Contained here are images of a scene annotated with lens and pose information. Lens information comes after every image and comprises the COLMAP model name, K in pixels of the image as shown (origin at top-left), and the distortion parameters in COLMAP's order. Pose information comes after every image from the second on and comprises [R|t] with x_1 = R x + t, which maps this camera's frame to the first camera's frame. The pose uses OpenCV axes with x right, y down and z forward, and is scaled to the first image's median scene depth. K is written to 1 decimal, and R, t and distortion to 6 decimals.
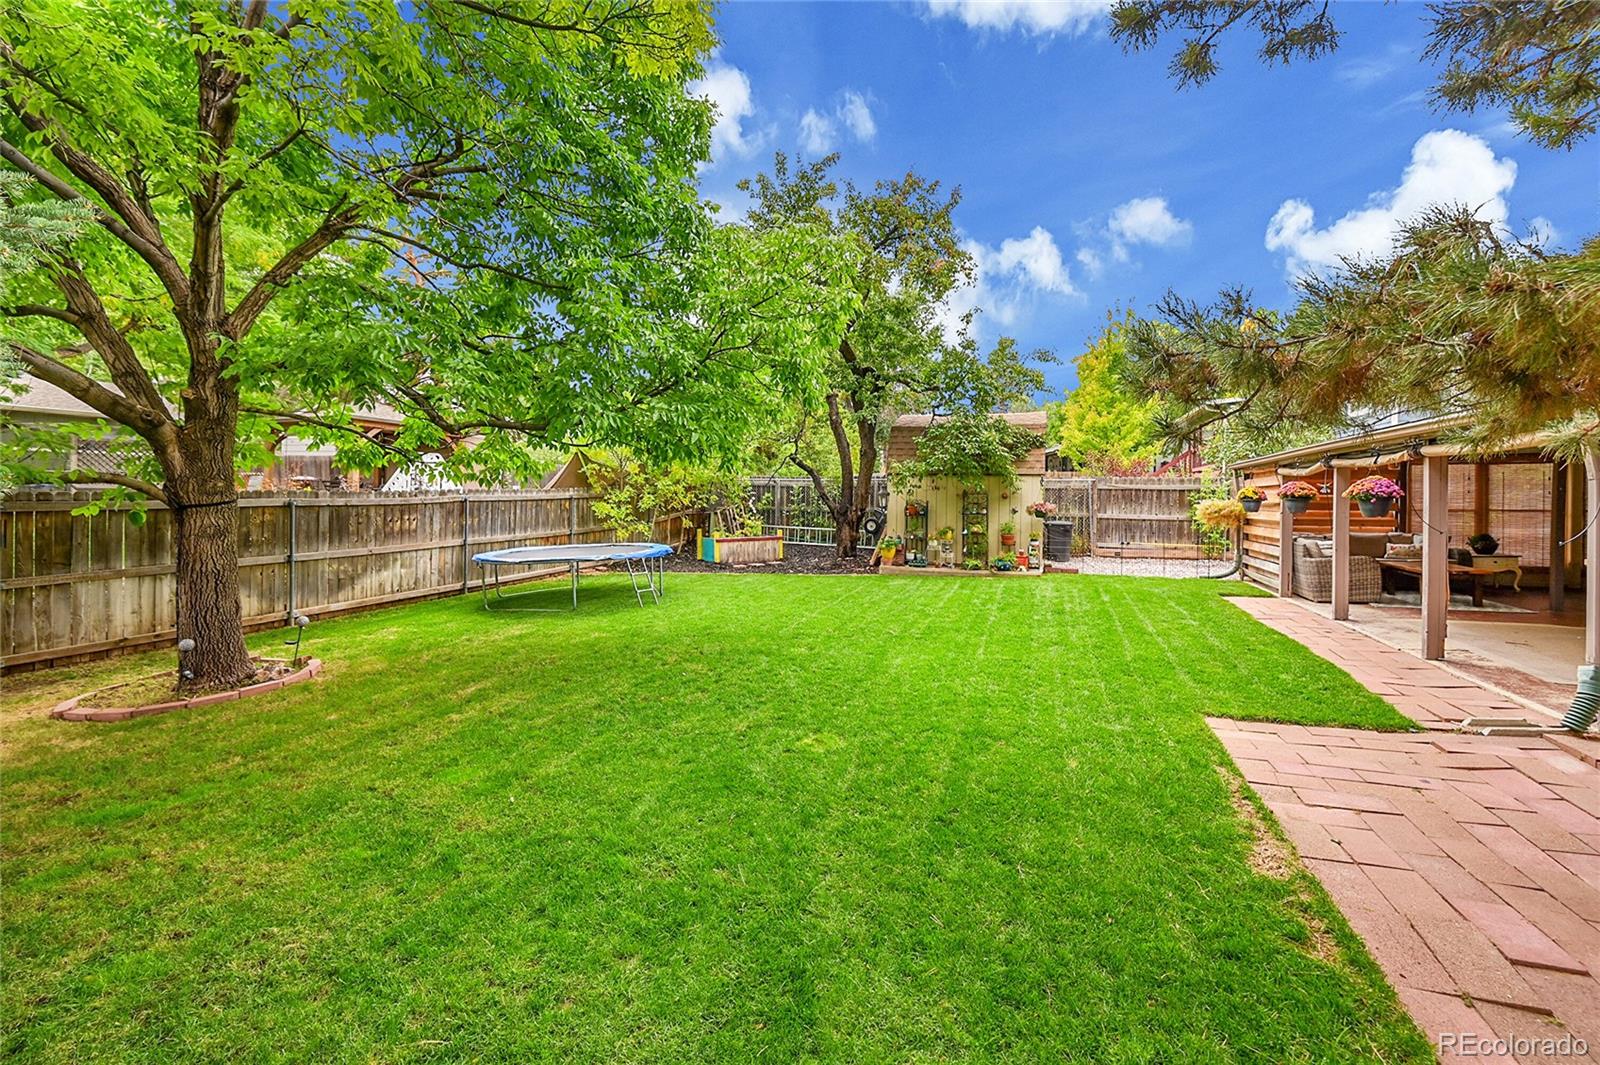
lens RADIAL K [[647.0, 0, 805.0], [0, 647.0, 509.4], [0, 0, 1]] dist [-0.000452, 0.000159]
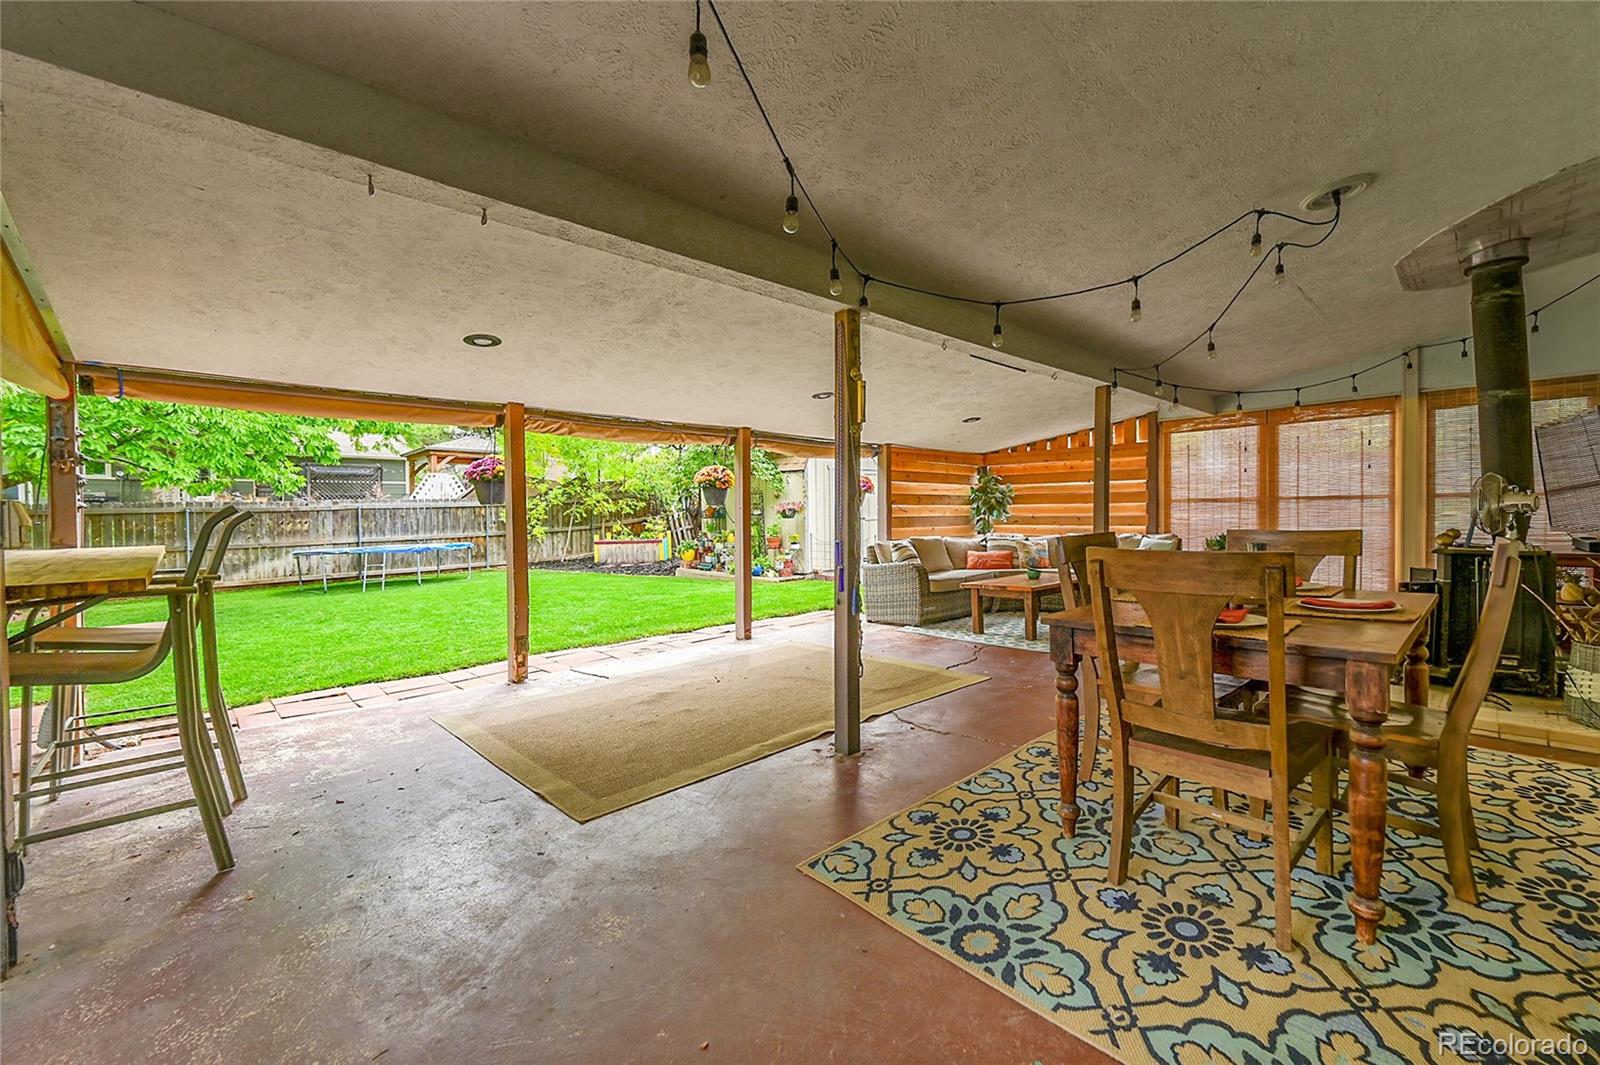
lens RADIAL K [[647.0, 0, 805.0], [0, 647.0, 509.4], [0, 0, 1]] dist [-0.000452, 0.000159]
pose [[0.900619, -0.014537, -0.434367, 0.918206], [0.007826, 0.999821, -0.017234, 0.019472], [0.434539, 0.012122, 0.900571, 0.237294]]
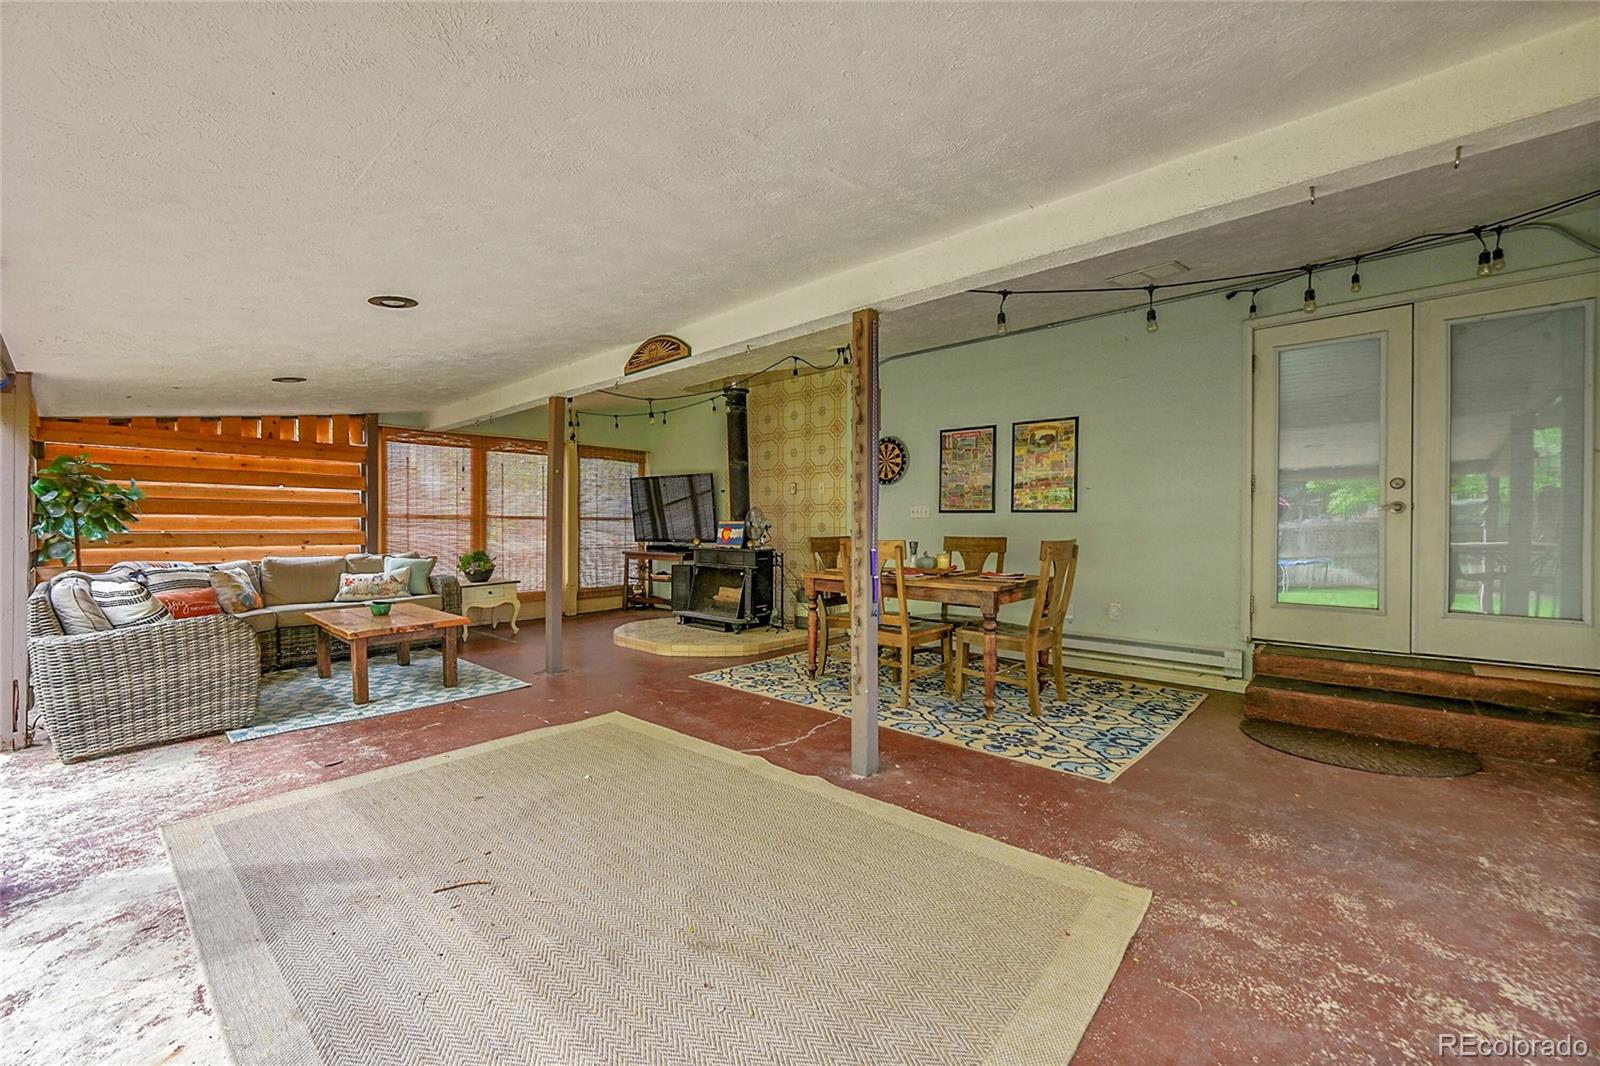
lens RADIAL K [[647.0, 0, 805.0], [0, 647.0, 509.9], [0, 0, 1]] dist [-0.000452, 0.000159]
pose [[0.362956, 0.023782, 0.931503, 0.536720], [0.014104, 0.999420, -0.031011, 0.020370], [-0.931699, 0.024394, 0.362410, 0.431751]]
